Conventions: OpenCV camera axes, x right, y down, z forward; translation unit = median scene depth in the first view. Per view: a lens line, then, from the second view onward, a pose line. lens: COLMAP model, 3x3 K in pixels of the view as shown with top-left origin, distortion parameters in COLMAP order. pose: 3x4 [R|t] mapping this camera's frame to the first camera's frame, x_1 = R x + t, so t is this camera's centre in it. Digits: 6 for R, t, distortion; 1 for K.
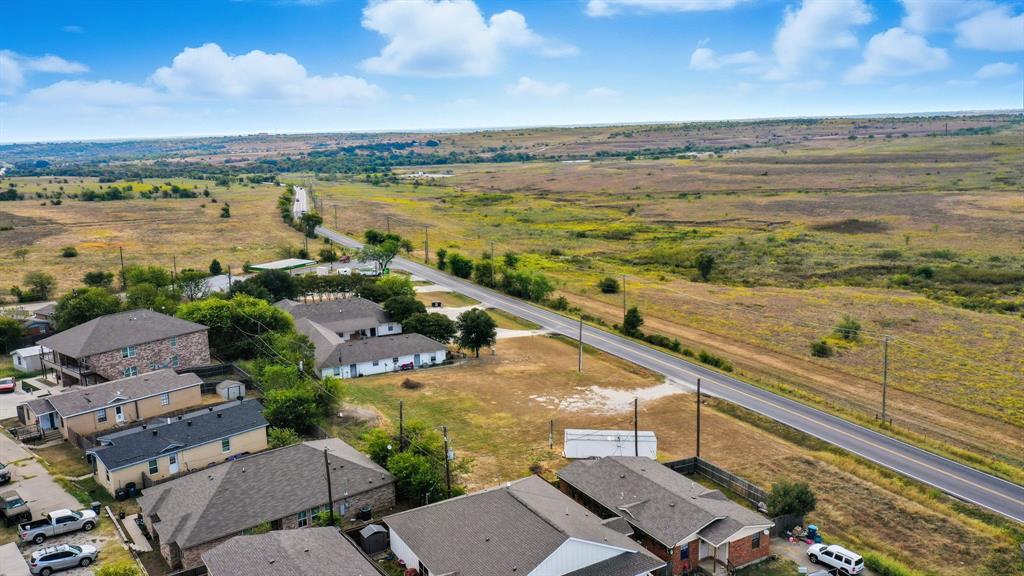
lens RADIAL K [[797.5, 0, 512.0], [0, 797.5, 288.0], [0, 0, 1]] dist [0.009894, -0.002739]
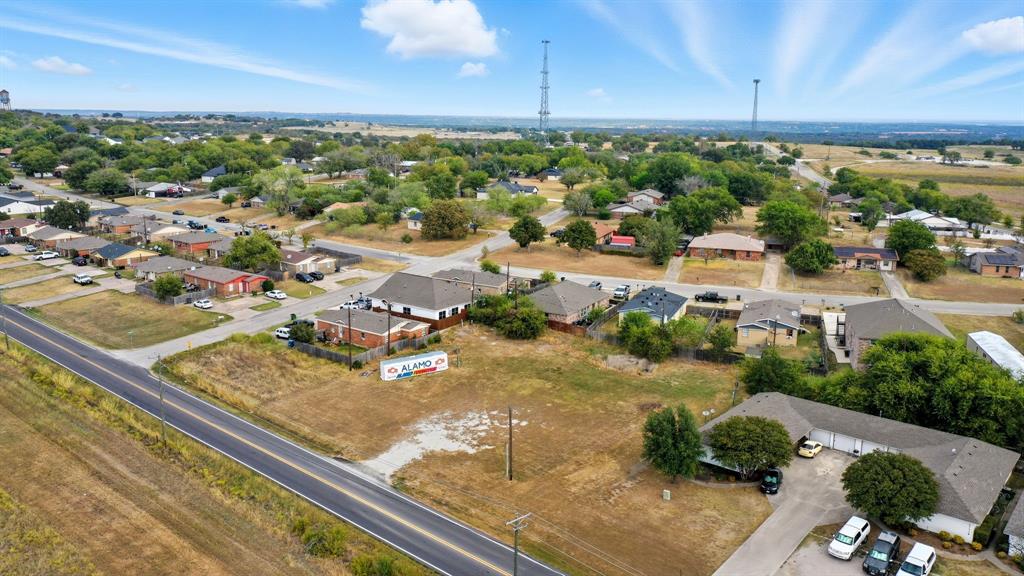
lens RADIAL K [[797.5, 0, 512.0], [0, 797.5, 288.0], [0, 0, 1]] dist [0.009894, -0.002739]
pose [[-0.918036, 0.103430, -0.382770, 0.310790], [-0.060305, 0.917723, 0.392616, -0.306345], [0.391885, 0.383519, -0.836265, 1.400427]]
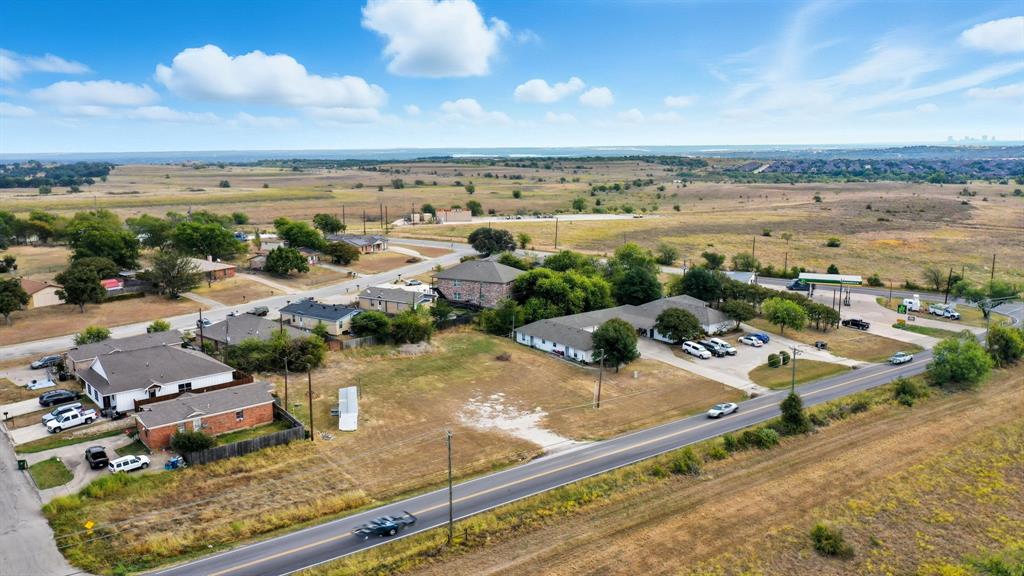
lens RADIAL K [[782.8, 0, 510.6], [0, 782.8, 313.2], [0, 0, 1]] dist [-0.001498, -0.001187]
pose [[0.179041, 0.230452, -0.956471, 0.854180], [-0.186169, 0.962551, 0.197068, -0.154972], [0.966067, 0.142782, 0.215239, 0.622378]]
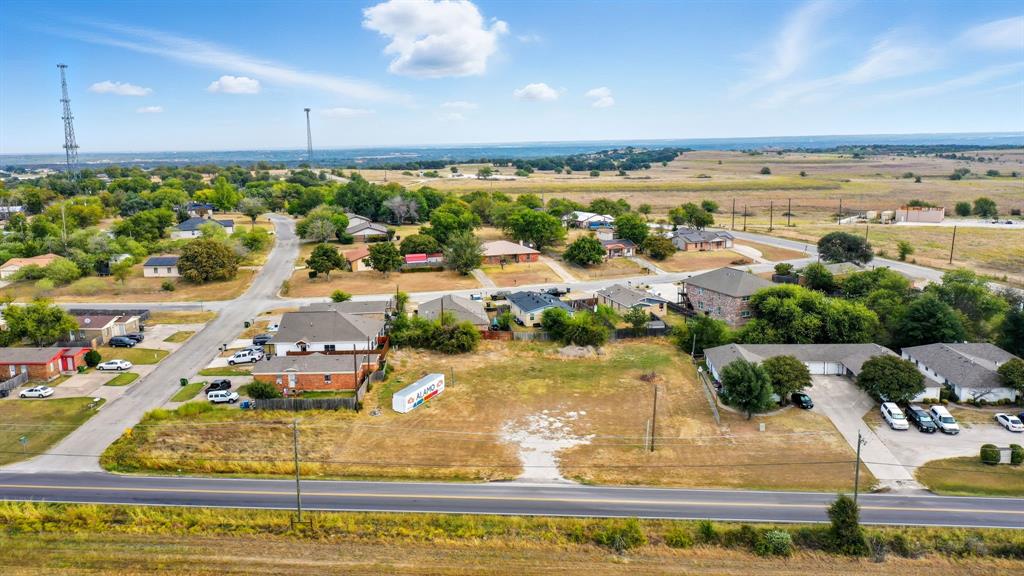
lens RADIAL K [[792.3, 0, 512.0], [0, 792.3, 288.0], [0, 0, 1]] dist [-0.000358, 0.003475]
pose [[-0.503615, 0.195133, -0.841603, 0.733283], [-0.133192, 0.944975, 0.298802, -0.251105], [0.853599, 0.262576, -0.449914, 1.093287]]
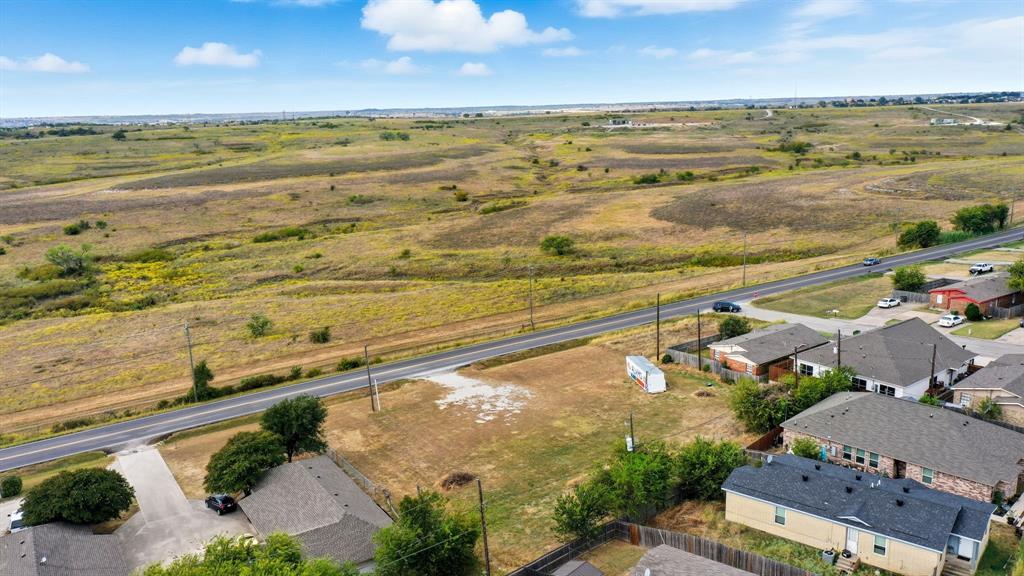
lens RADIAL K [[792.3, 0, 512.0], [0, 792.3, 288.0], [0, 0, 1]] dist [-0.000358, 0.003475]
pose [[-0.114309, -0.185611, 0.975952, -0.657737], [0.221942, 0.952790, 0.207201, -0.145672], [-0.968336, 0.240290, -0.067718, 0.808492]]
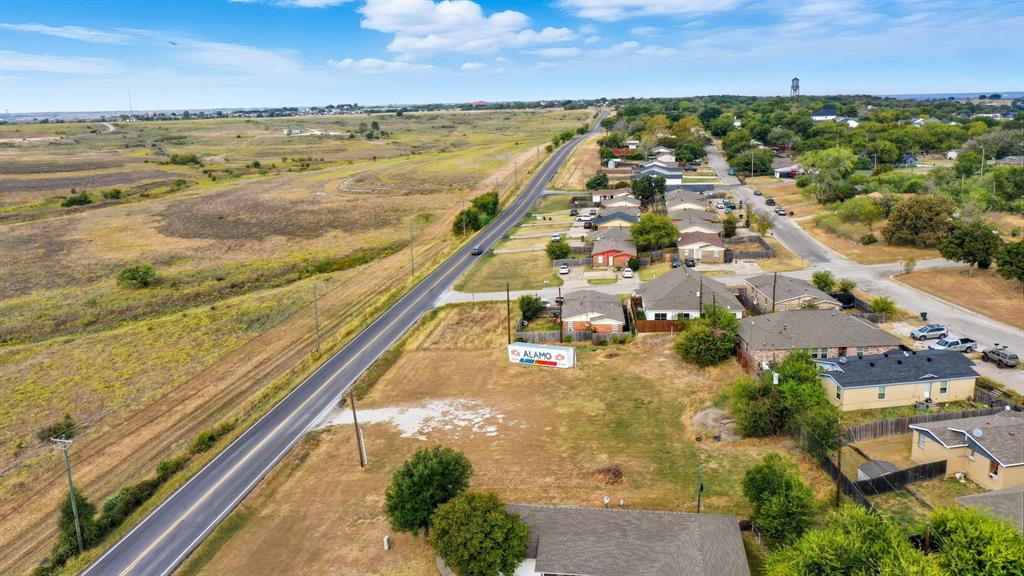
lens RADIAL K [[799.9, 0, 508.3], [0, 799.9, 287.3], [0, 0, 1]] dist [0.001485, -0.006085]
pose [[-0.815165, -0.078740, 0.573852, -0.368785], [0.160480, 0.921233, 0.354368, -0.241224], [-0.556554, 0.380960, -0.738320, 1.262097]]
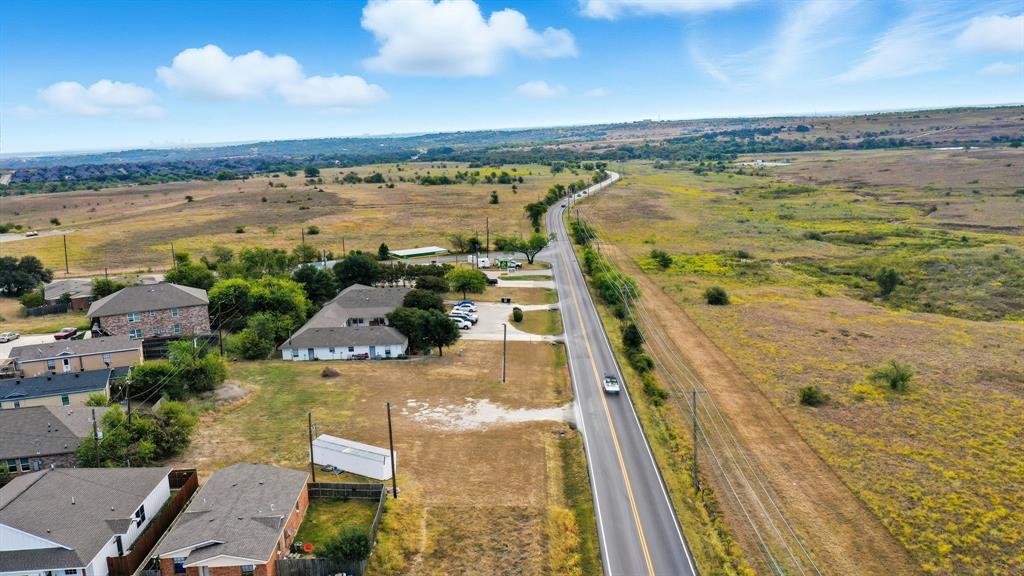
lens RADIAL K [[799.9, 0, 508.3], [0, 799.9, 287.3], [0, 0, 1]] dist [0.001485, -0.006085]
pose [[0.887185, 0.078537, -0.454681, 0.471782], [-0.070996, 0.996908, 0.033666, -0.038606], [0.455919, 0.002413, 0.890018, 0.134873]]
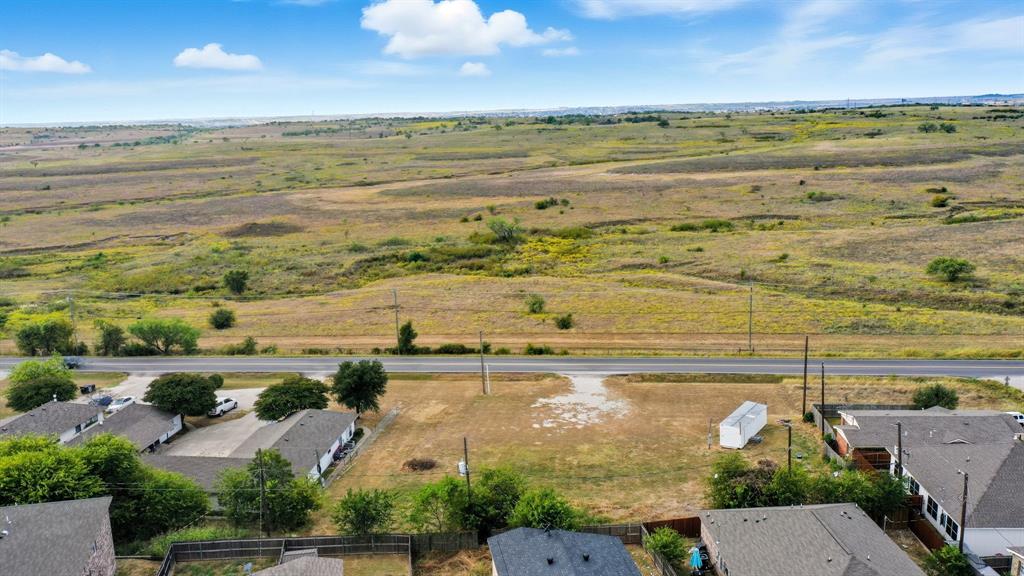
lens RADIAL K [[792.3, 0, 512.0], [0, 792.3, 288.0], [0, 0, 1]] dist [-0.000358, 0.003475]
pose [[0.556502, -0.164758, 0.814346, -0.552205], [0.173129, 0.981621, 0.080290, -0.072068], [-0.812608, 0.096305, 0.574799, 0.412027]]
